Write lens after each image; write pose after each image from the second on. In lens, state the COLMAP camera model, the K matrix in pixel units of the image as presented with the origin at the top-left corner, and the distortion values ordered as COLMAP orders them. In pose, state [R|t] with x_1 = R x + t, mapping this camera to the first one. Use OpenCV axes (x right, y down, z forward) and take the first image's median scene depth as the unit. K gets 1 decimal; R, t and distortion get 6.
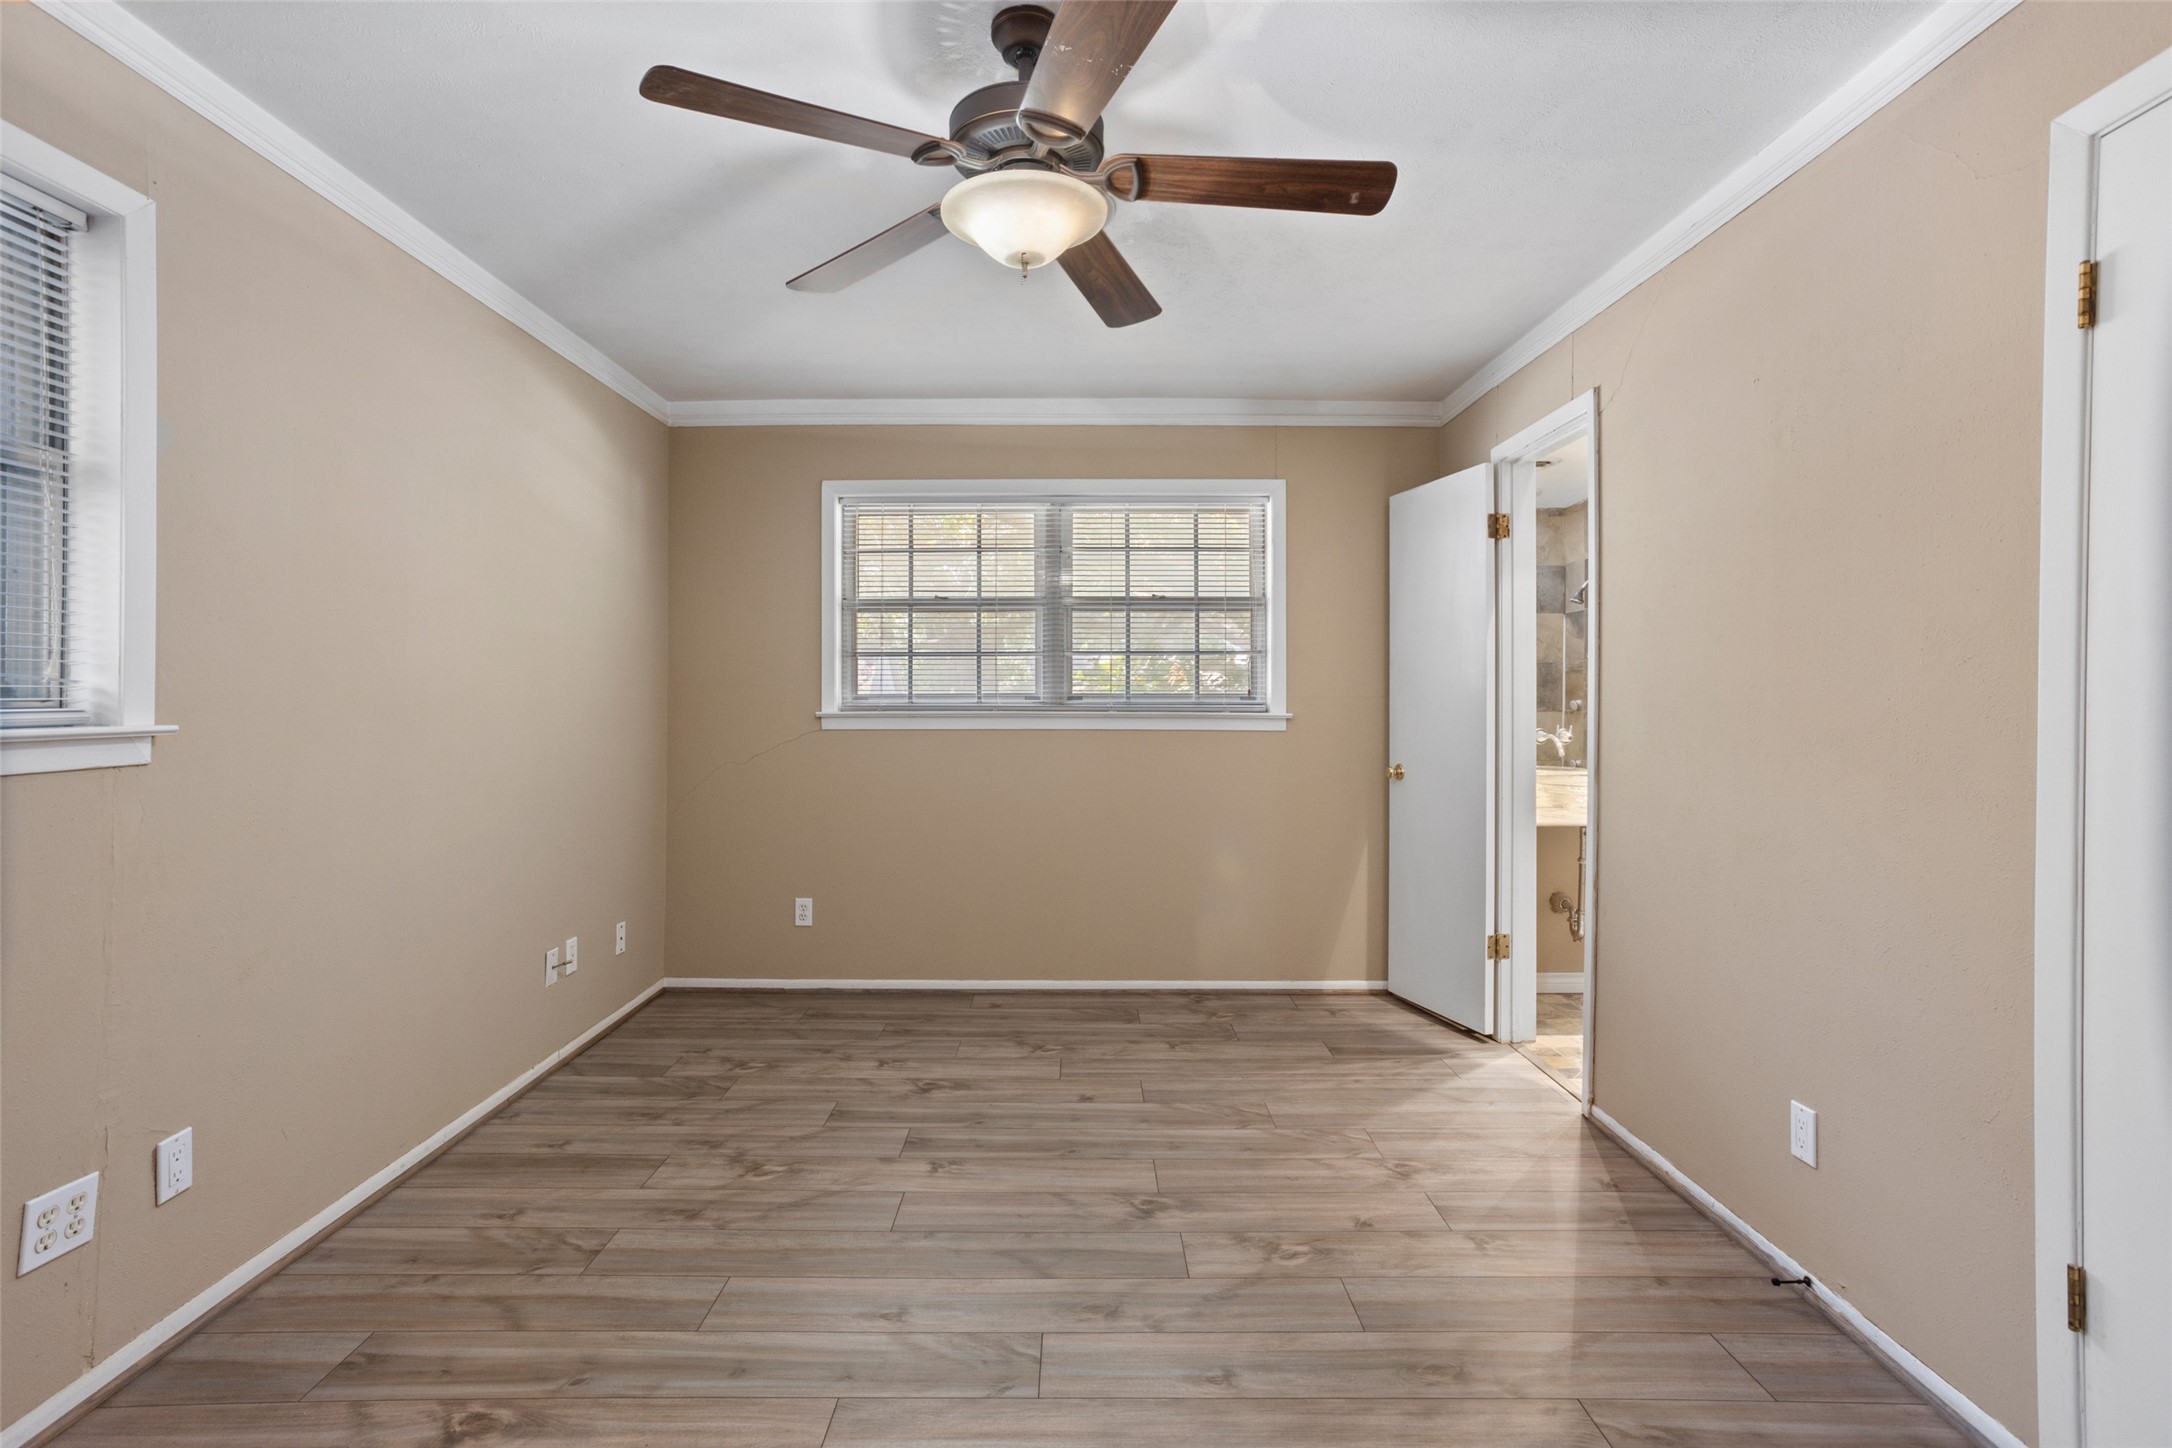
lens RADIAL K [[1050.2, 0, 1094.4], [0, 1050.2, 699.9], [0, 0, 1]] dist [-0.043961, 0.039855]
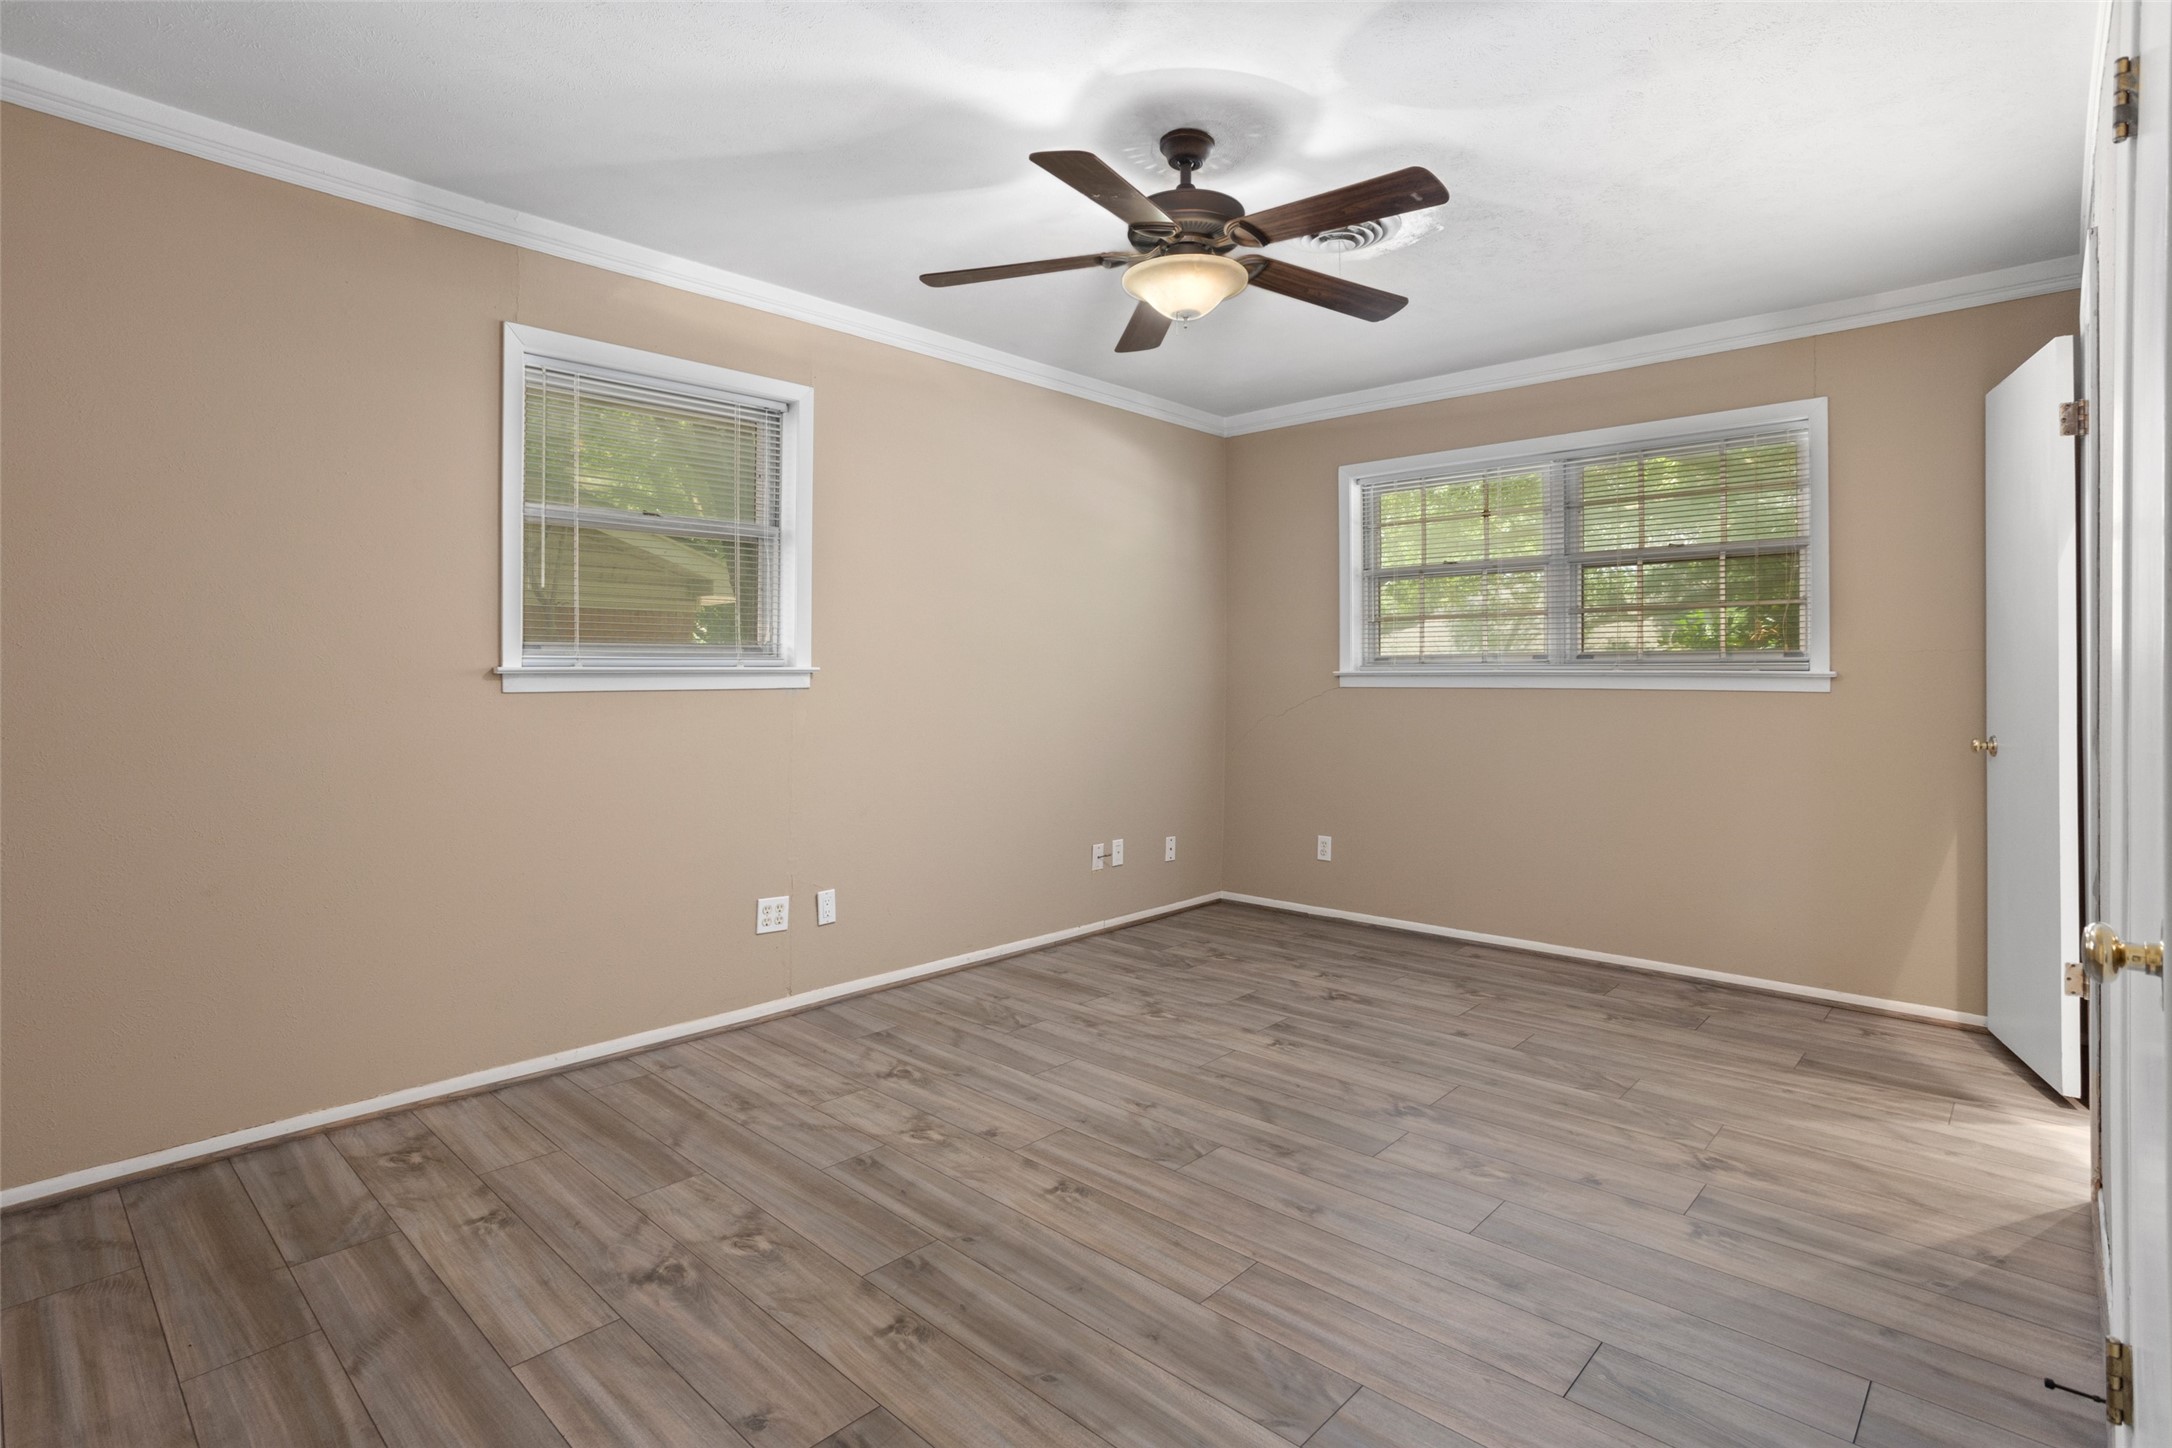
lens RADIAL K [[1076.1, 0, 1066.2], [0, 1076.1, 681.4], [0, 0, 1]] dist [-0.035743, 0.021026]
pose [[0.718810, -0.000950, -0.695206, 0.552588], [0.001367, 0.999999, 0.000047, 0.036331], [0.695205, -0.000984, 0.718810, -0.048128]]
